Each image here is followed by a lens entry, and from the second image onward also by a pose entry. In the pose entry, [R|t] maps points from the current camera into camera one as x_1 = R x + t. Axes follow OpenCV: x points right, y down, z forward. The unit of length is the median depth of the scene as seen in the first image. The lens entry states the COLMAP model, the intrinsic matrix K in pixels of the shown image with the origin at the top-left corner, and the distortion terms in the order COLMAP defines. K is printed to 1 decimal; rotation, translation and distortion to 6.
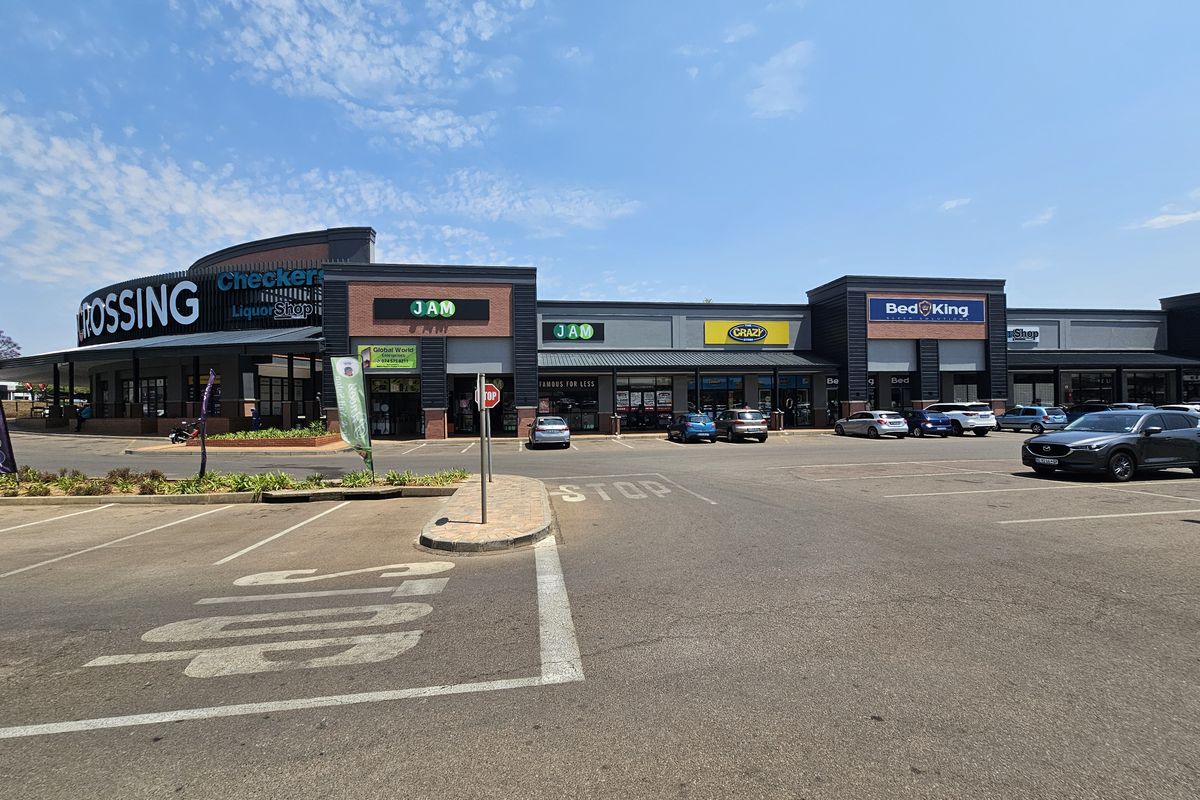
lens RADIAL K [[490.6, 0, 600.8], [0, 490.6, 404.5], [0, 0, 1]] dist [-0.005534, 0.002675]
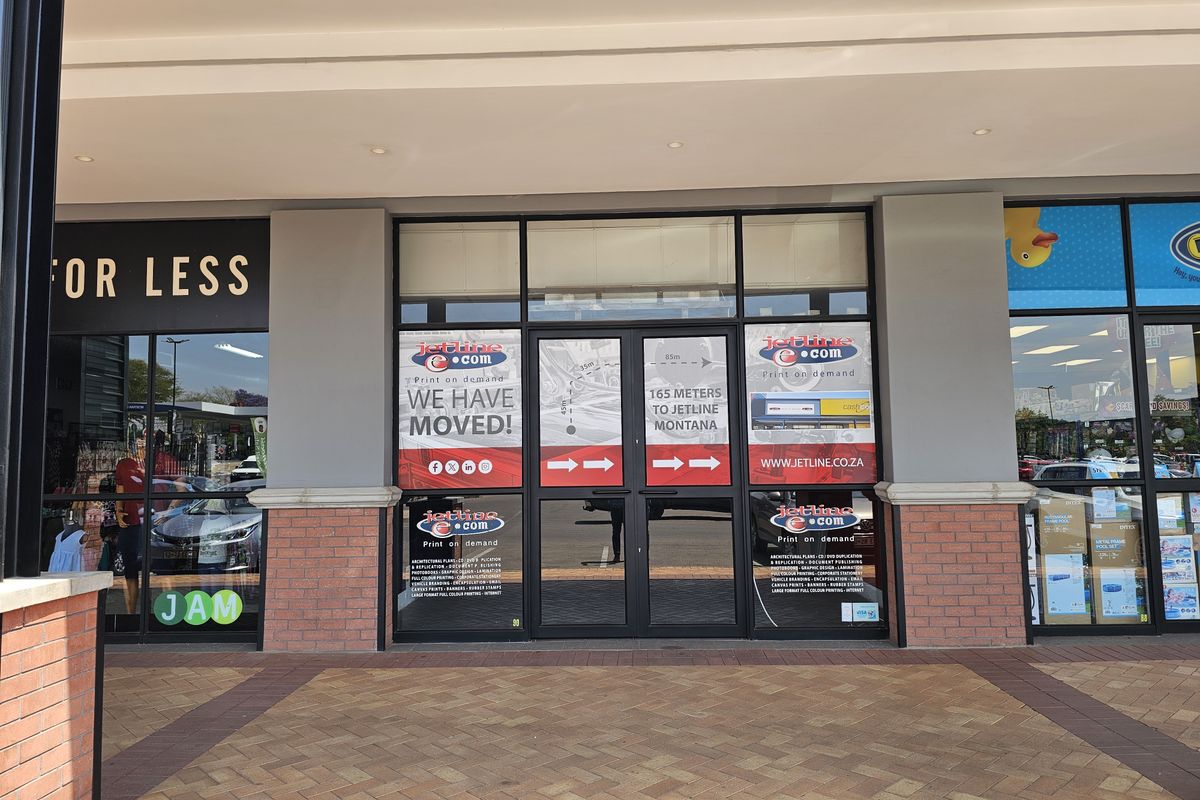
lens RADIAL K [[795.3, 0, 597.8], [0, 795.3, 399.9], [0, 0, 1]] dist [0.001836, 0.000083]
pose [[0.982014, -0.015404, -0.188180, 0.115230], [0.001015, 0.997083, -0.076323, 0.006824], [0.188806, 0.074759, 0.979165, 0.795427]]
